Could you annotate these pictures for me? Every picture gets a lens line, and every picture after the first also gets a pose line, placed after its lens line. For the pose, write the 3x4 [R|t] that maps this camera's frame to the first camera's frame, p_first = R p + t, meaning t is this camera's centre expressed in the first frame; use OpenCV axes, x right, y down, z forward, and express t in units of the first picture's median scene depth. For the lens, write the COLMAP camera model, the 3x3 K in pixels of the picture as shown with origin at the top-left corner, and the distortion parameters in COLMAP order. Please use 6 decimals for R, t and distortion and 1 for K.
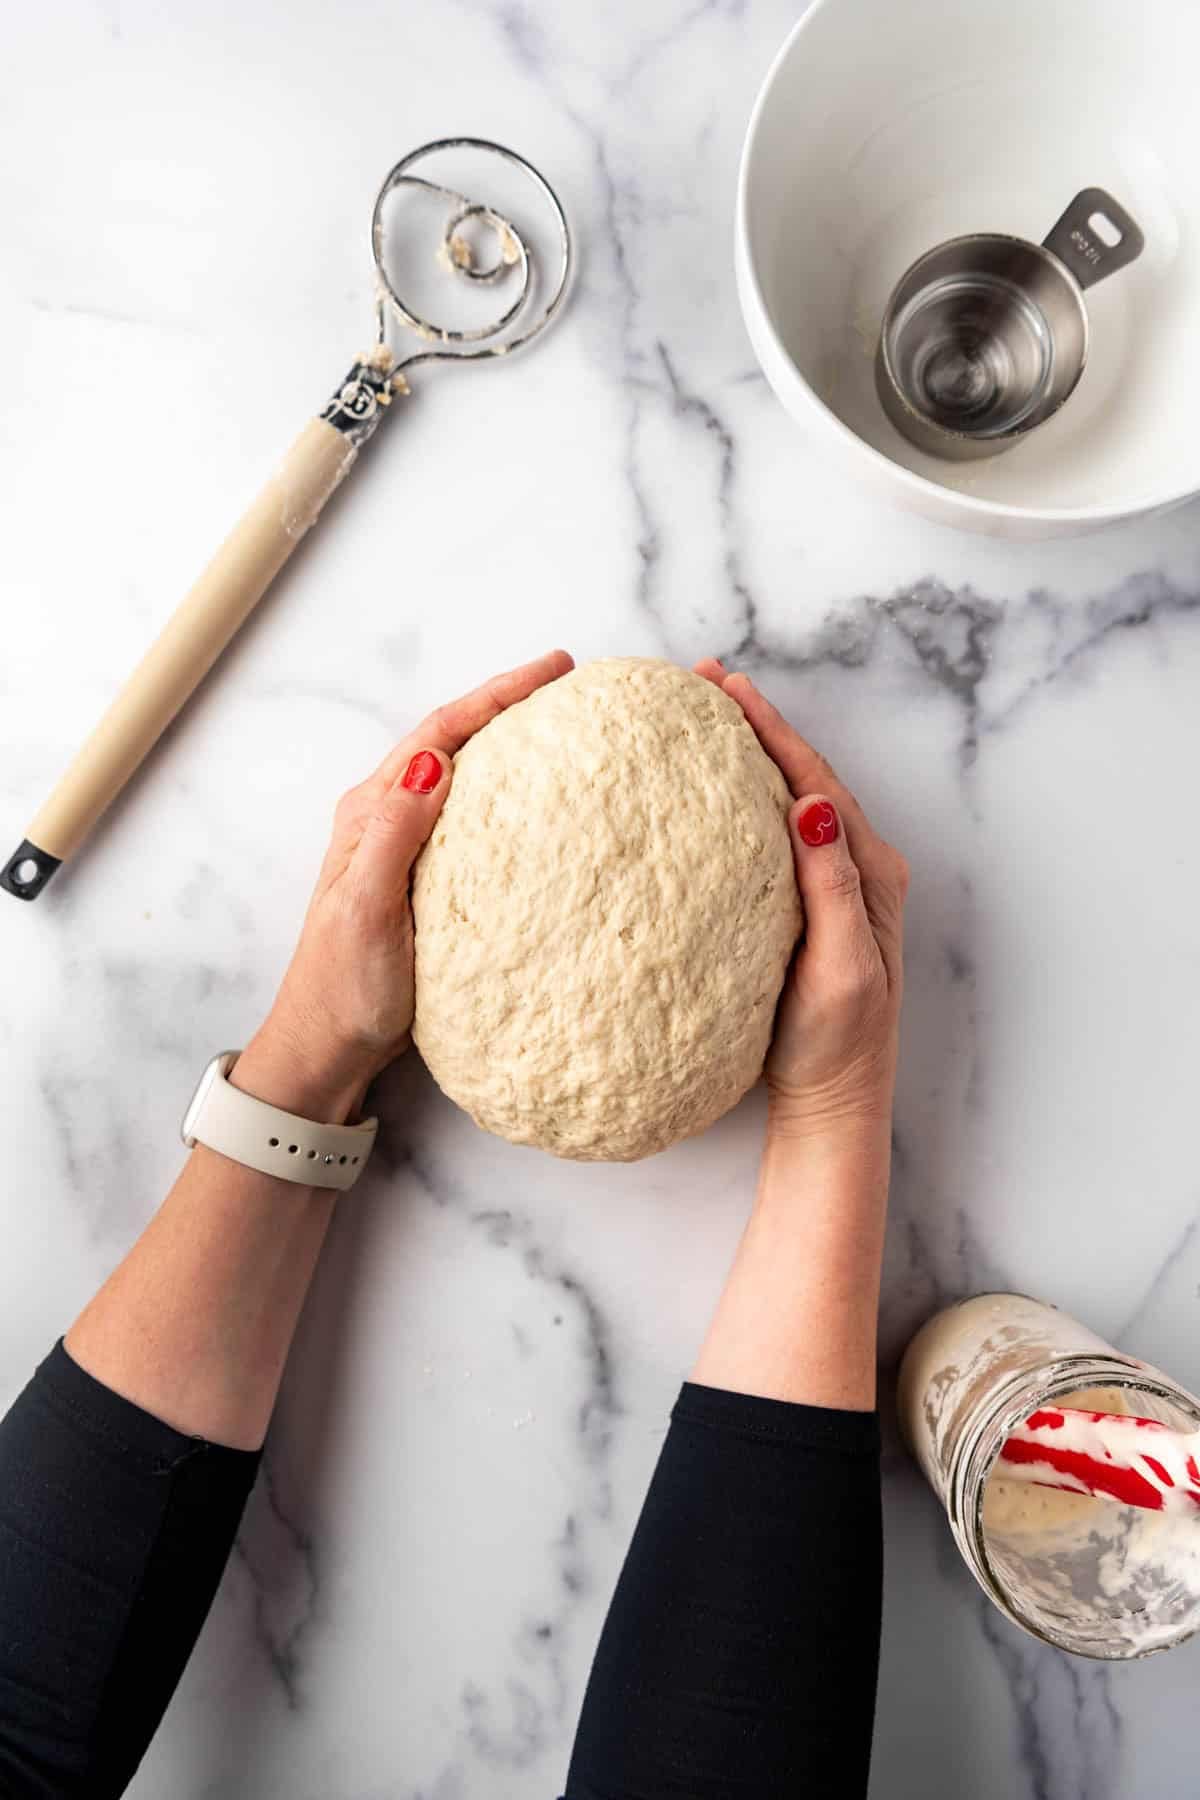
lens RADIAL K [[1319.6, 0, 600.0], [0, 1319.6, 900.0], [0, 0, 1]] dist [0.002786, -0.000001]
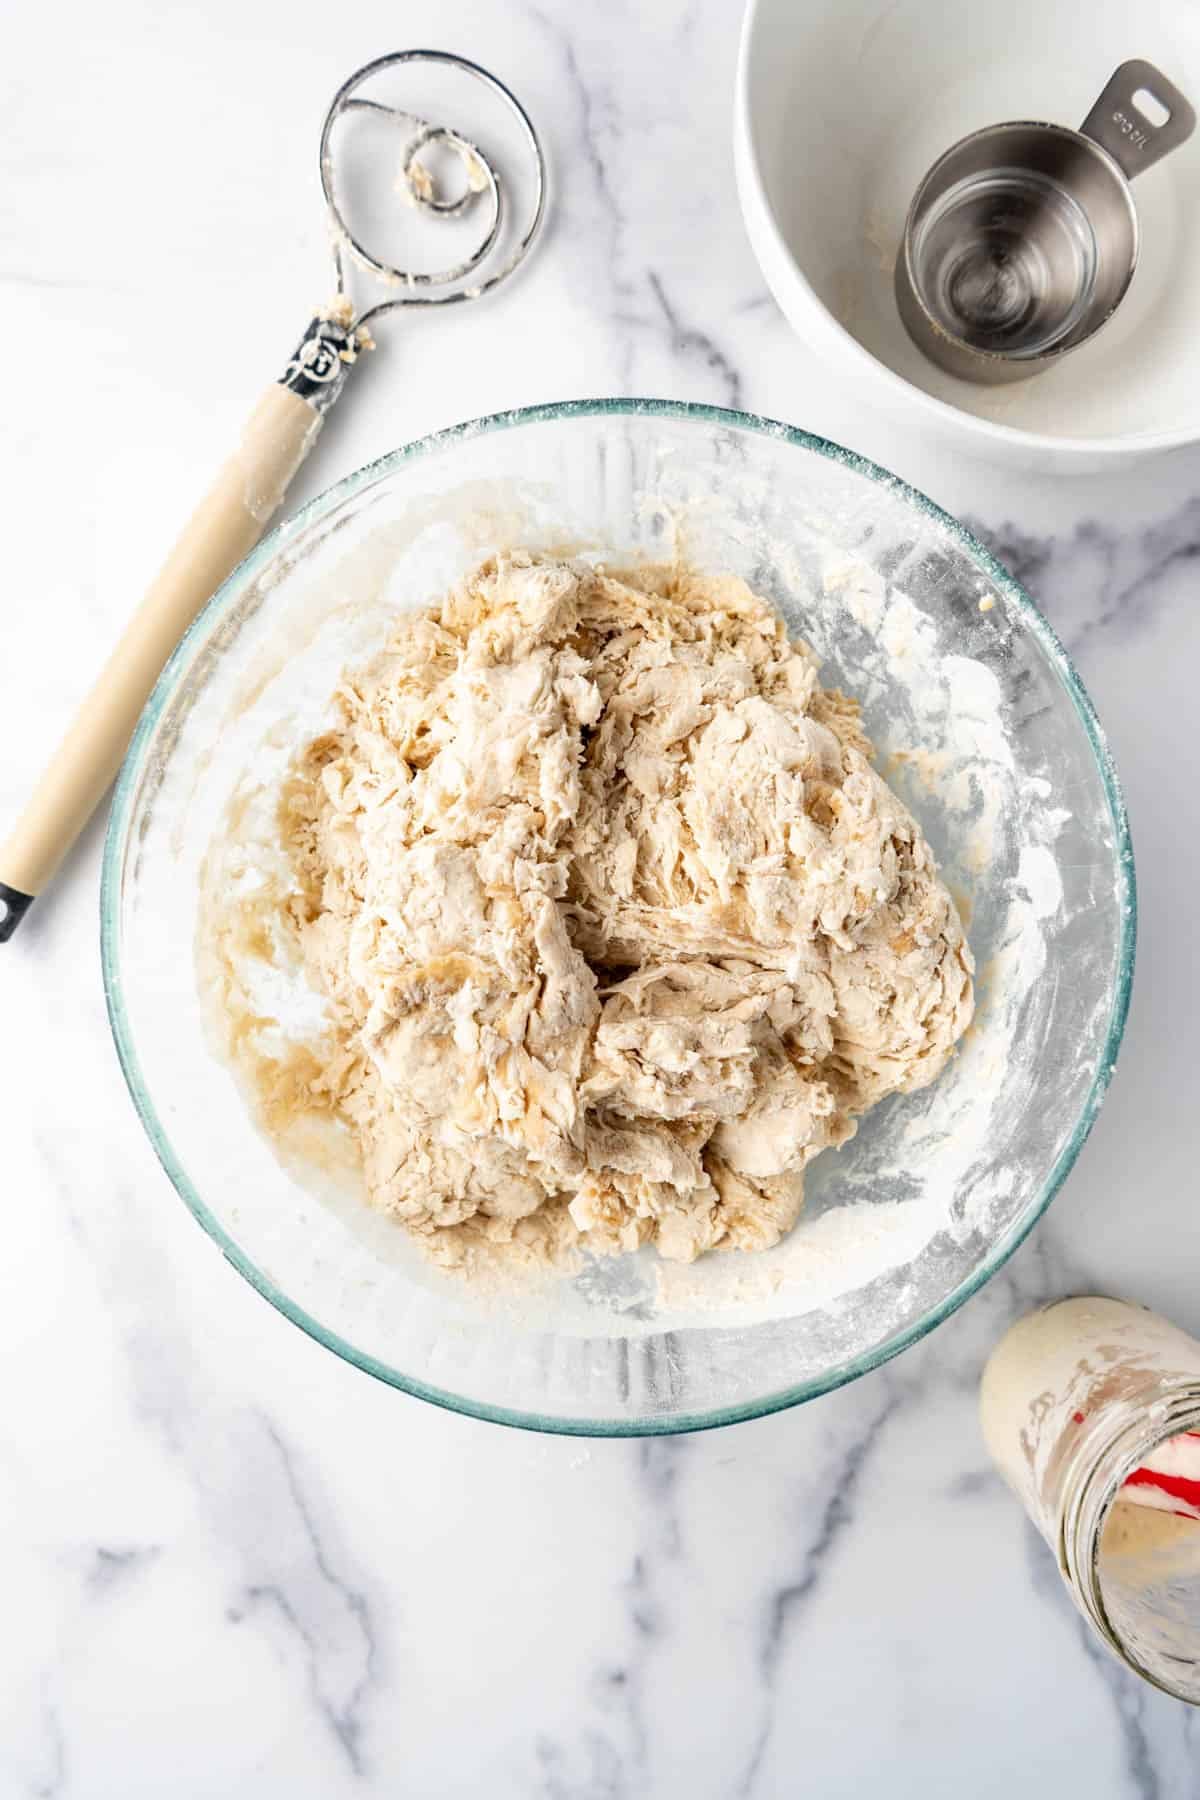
lens RADIAL K [[1319.6, 0, 600.0], [0, 1319.6, 900.0], [0, 0, 1]] dist [0.002786, -0.000001]
pose [[0.997776, -0.066647, -0.001319, -0.016771], [0.066622, 0.996346, 0.053451, -0.049470], [-0.002248, -0.053420, 0.998570, 0.086991]]
